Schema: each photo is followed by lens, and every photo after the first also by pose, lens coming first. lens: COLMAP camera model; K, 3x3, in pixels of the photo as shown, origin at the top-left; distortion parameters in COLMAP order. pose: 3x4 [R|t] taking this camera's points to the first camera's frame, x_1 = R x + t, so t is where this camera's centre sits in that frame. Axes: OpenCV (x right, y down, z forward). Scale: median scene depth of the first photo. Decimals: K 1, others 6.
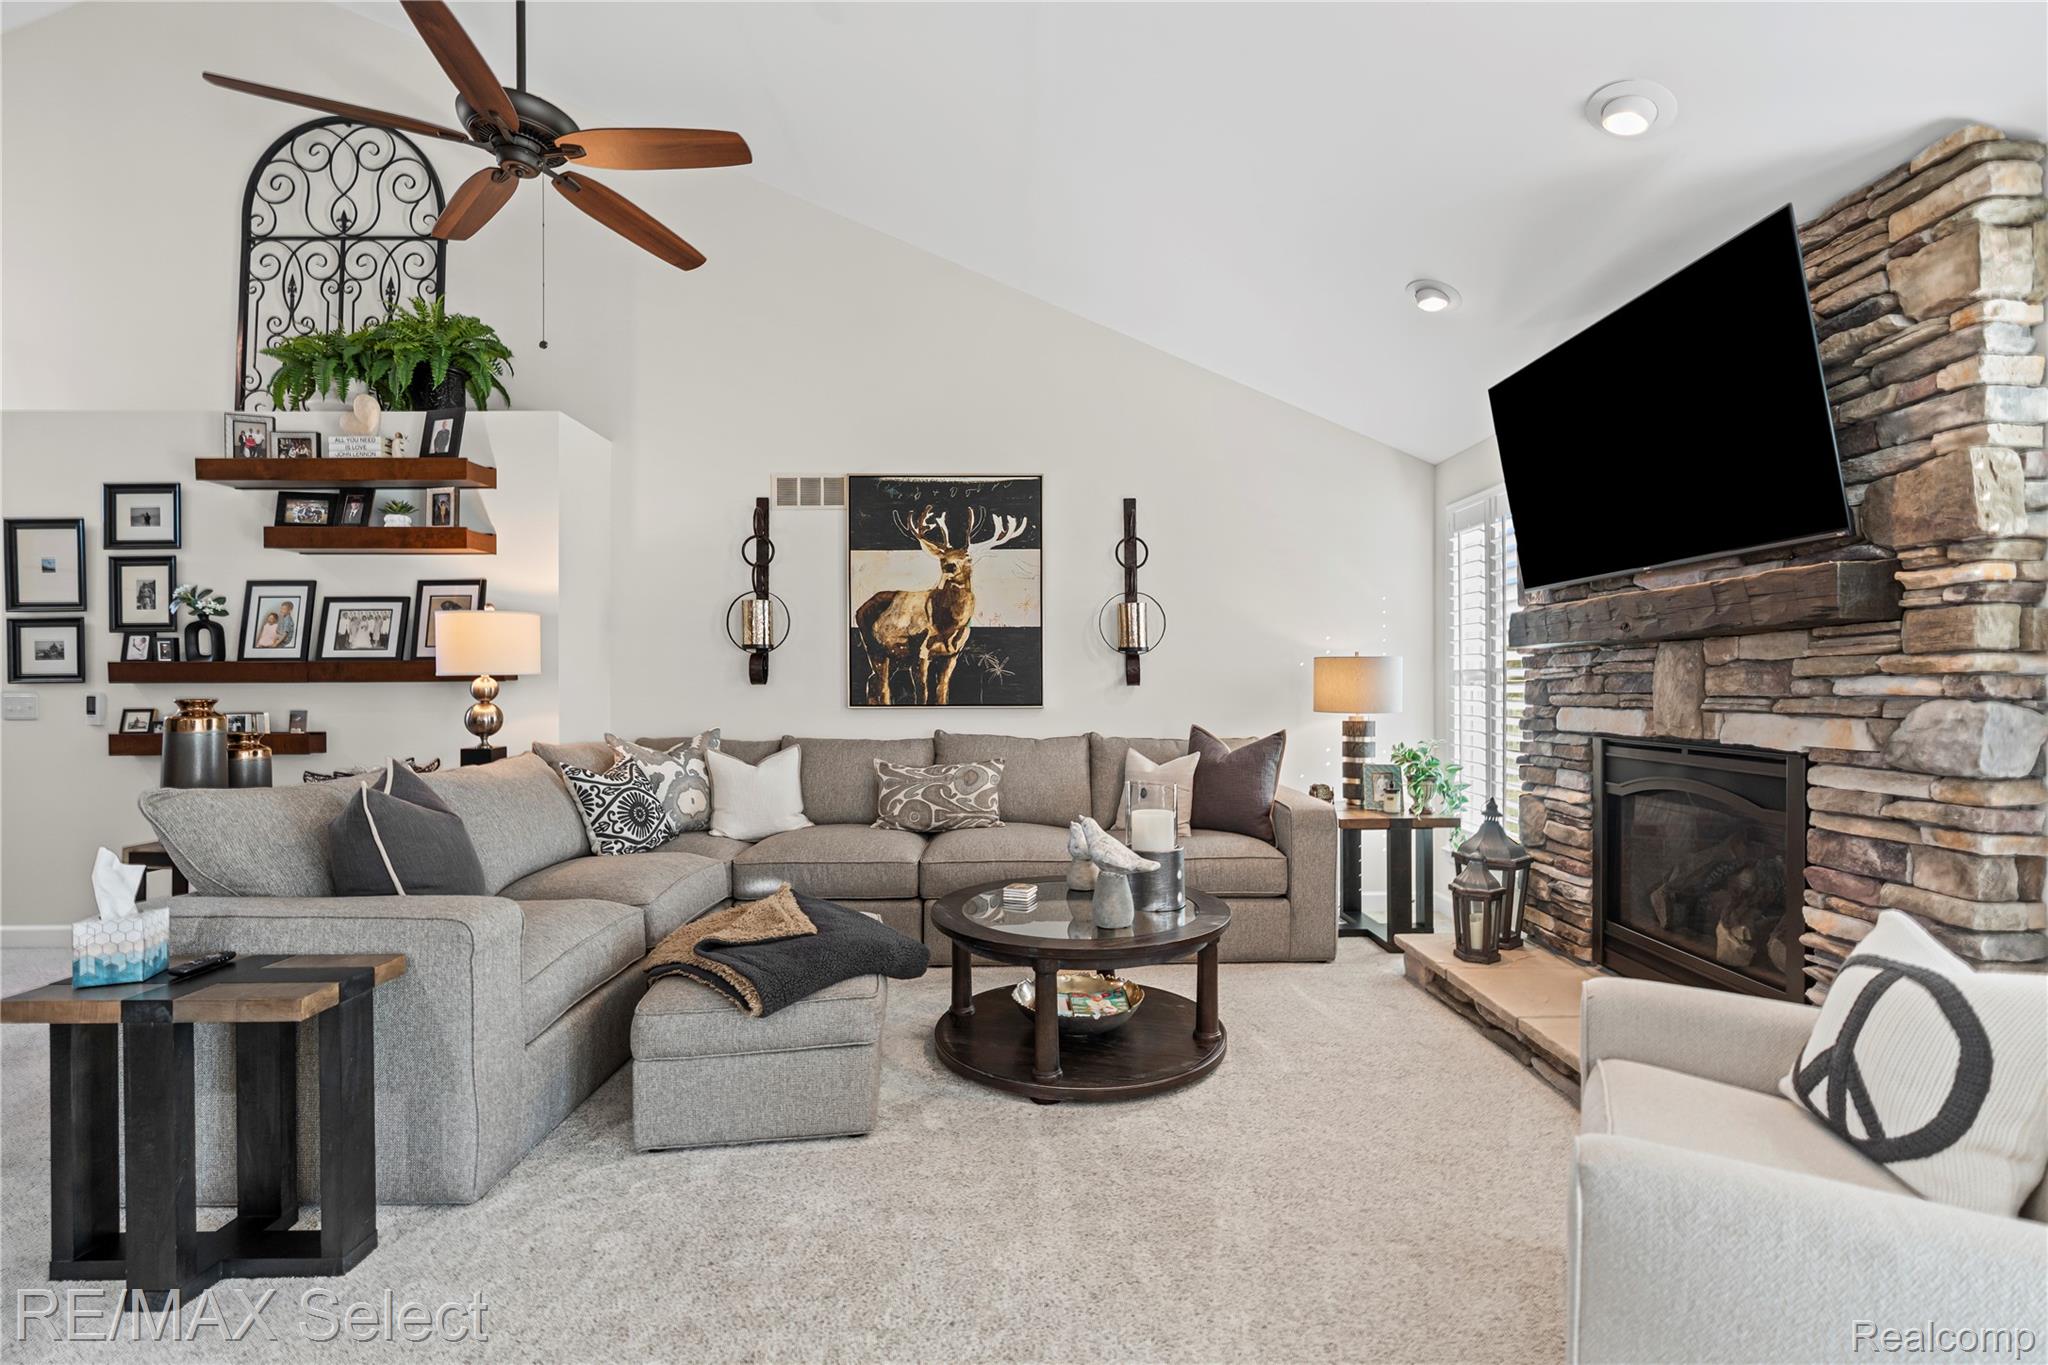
lens RADIAL K [[918.7, 0, 1042.7], [0, 918.7, 683.0], [0, 0, 1]] dist [-0.007812, 0.000898]
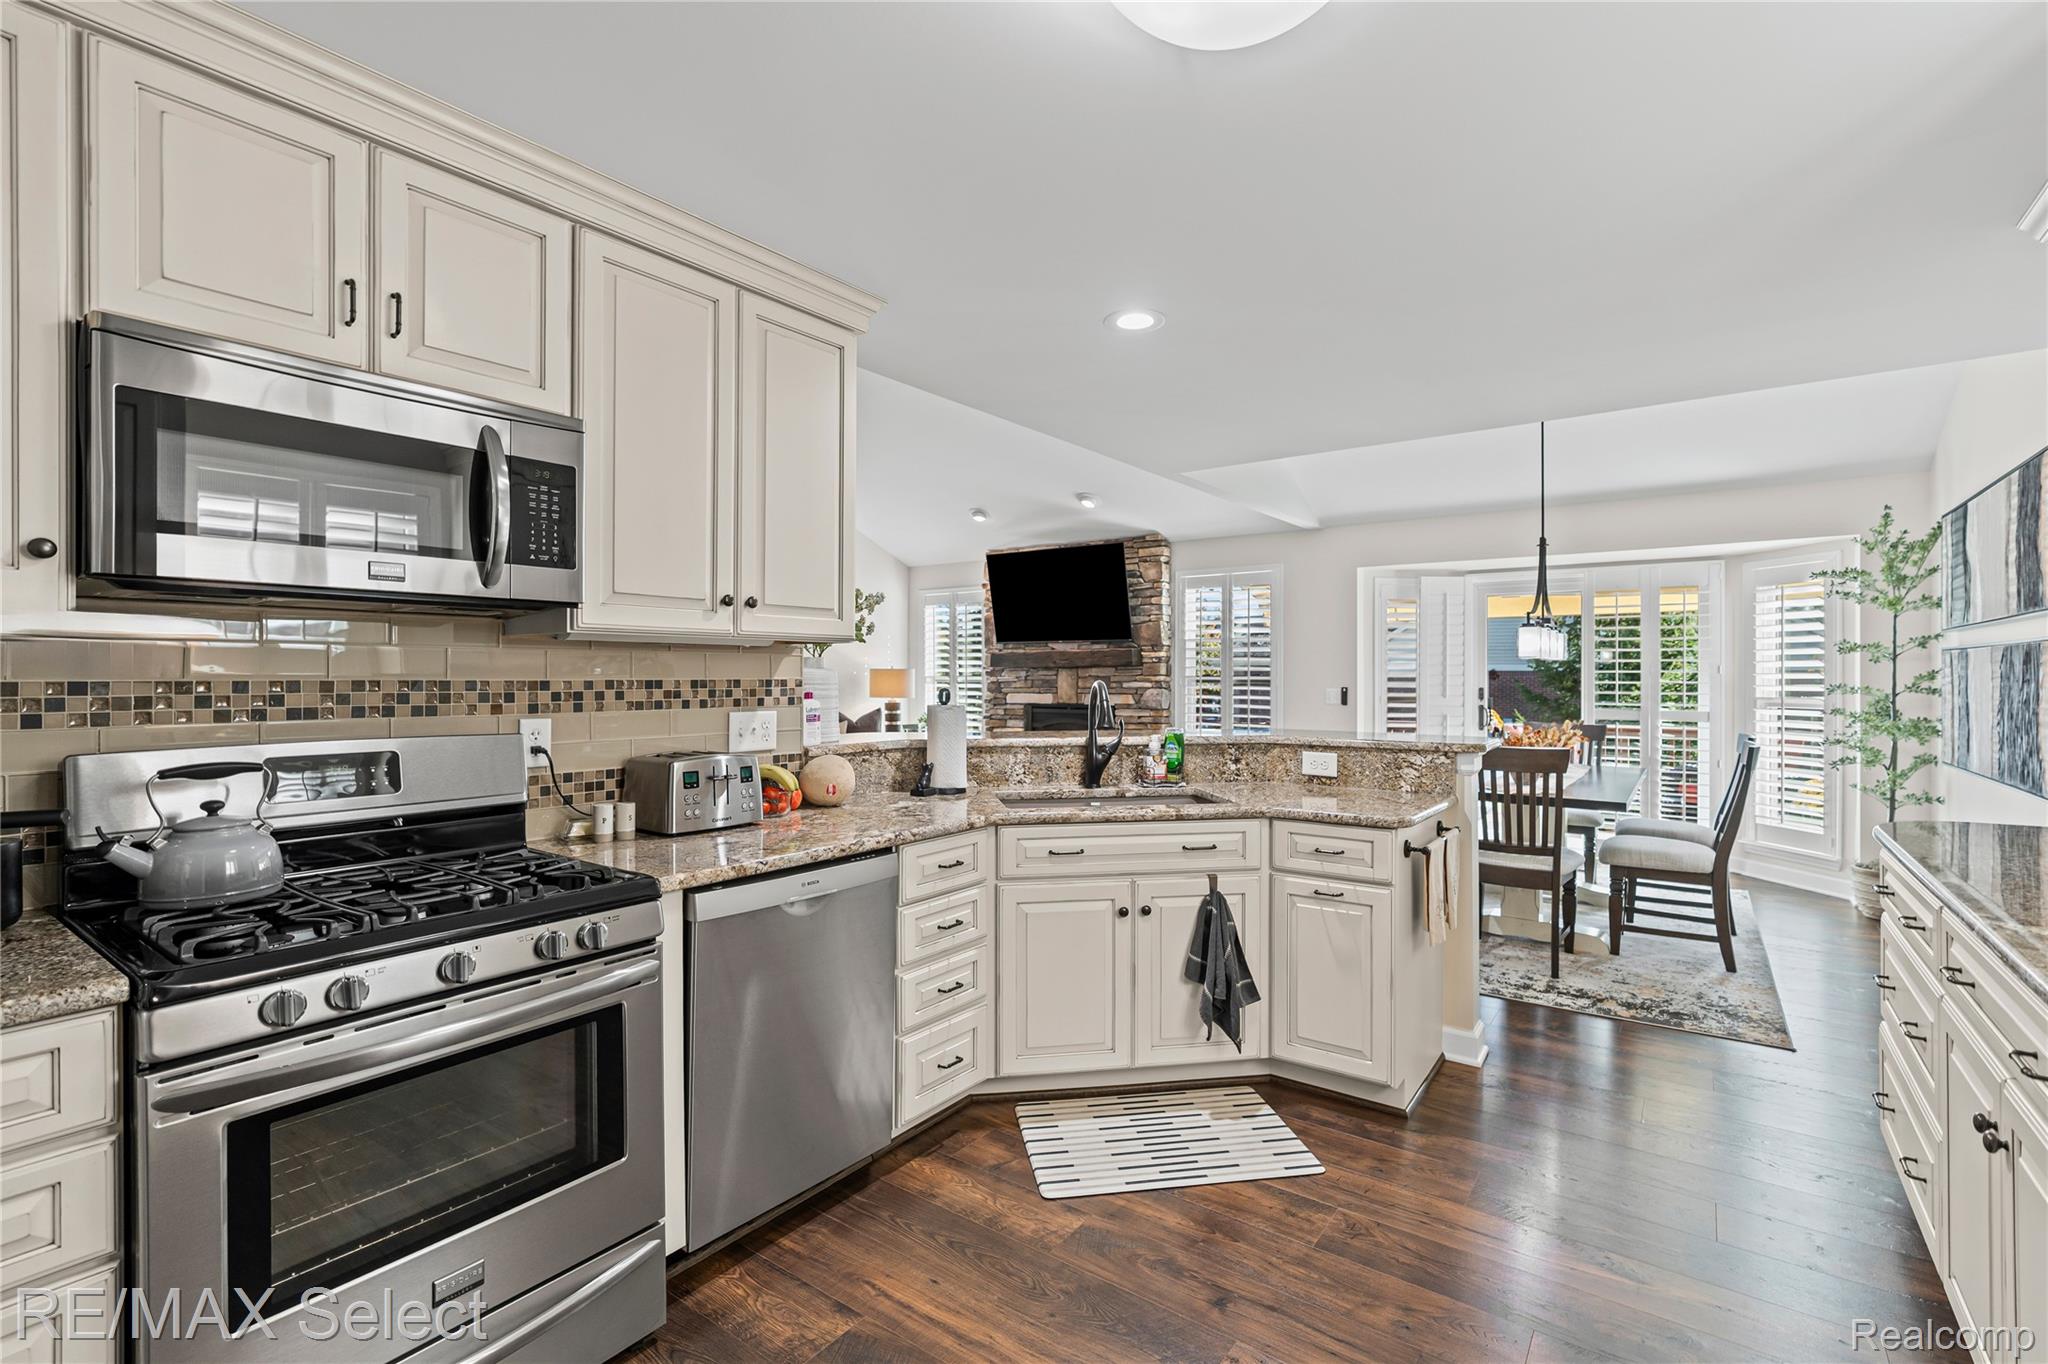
lens RADIAL K [[918.7, 0, 1042.7], [0, 918.7, 682.5], [0, 0, 1]] dist [-0.007812, 0.000898]
pose [[0.601743, -0.002059, 0.798687, -1.094208], [-0.002181, 0.999989, 0.004221, -0.009920], [-0.798686, -0.004282, 0.601732, -0.426112]]
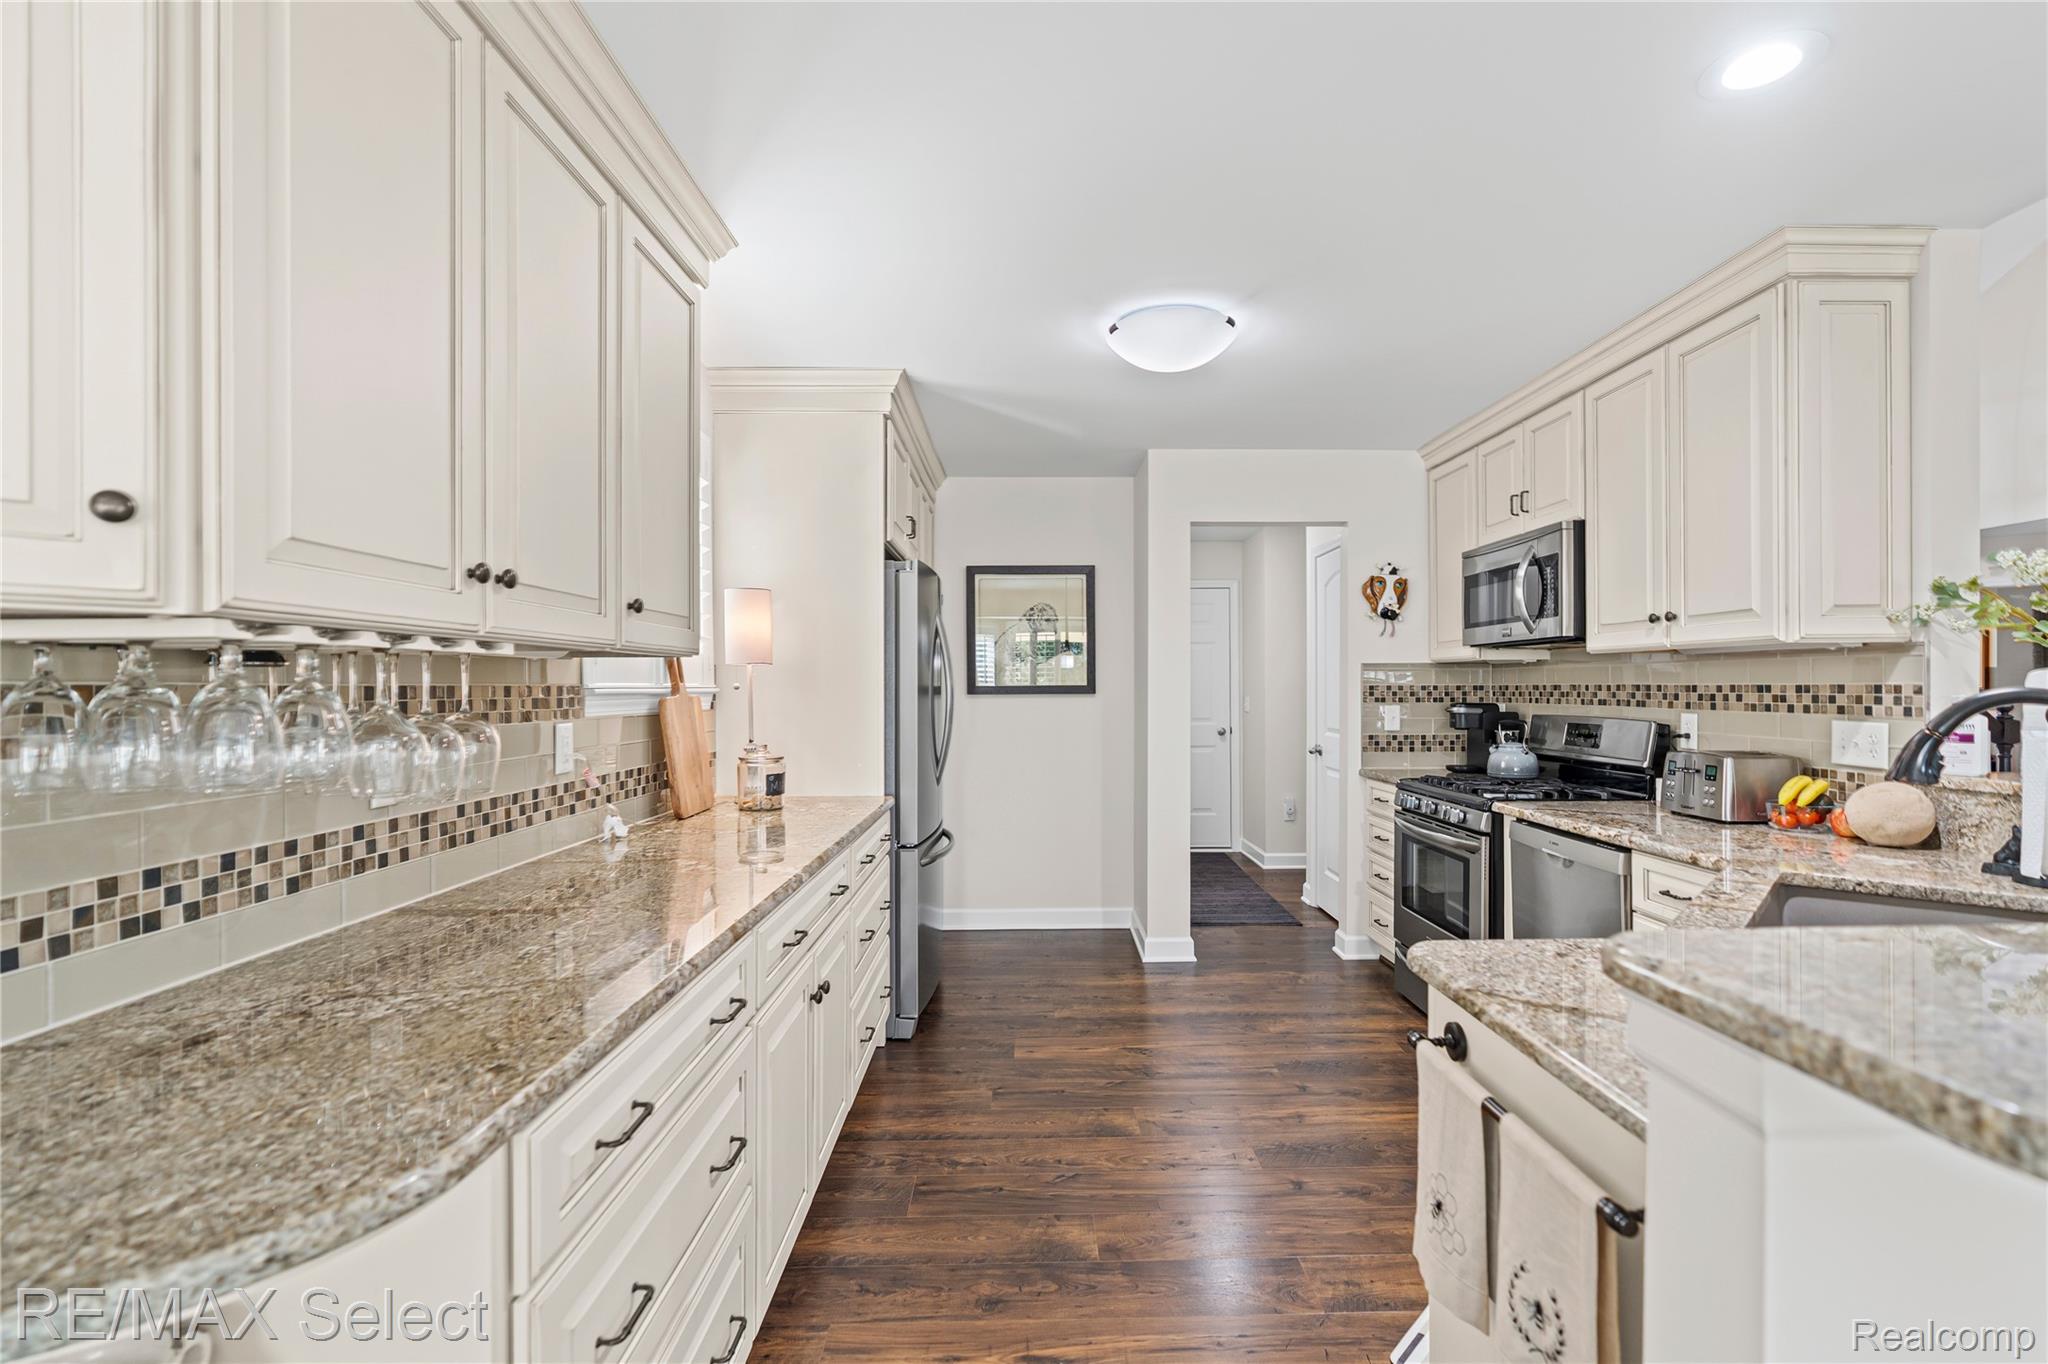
lens RADIAL K [[918.7, 0, 1042.7], [0, 918.7, 682.5], [0, 0, 1]] dist [-0.007812, 0.000898]
pose [[-0.003679, 0.000034, -0.999993, -0.119434], [0.000682, 1.000000, 0.000031, -0.010621], [0.999993, -0.000682, -0.003679, -0.379760]]
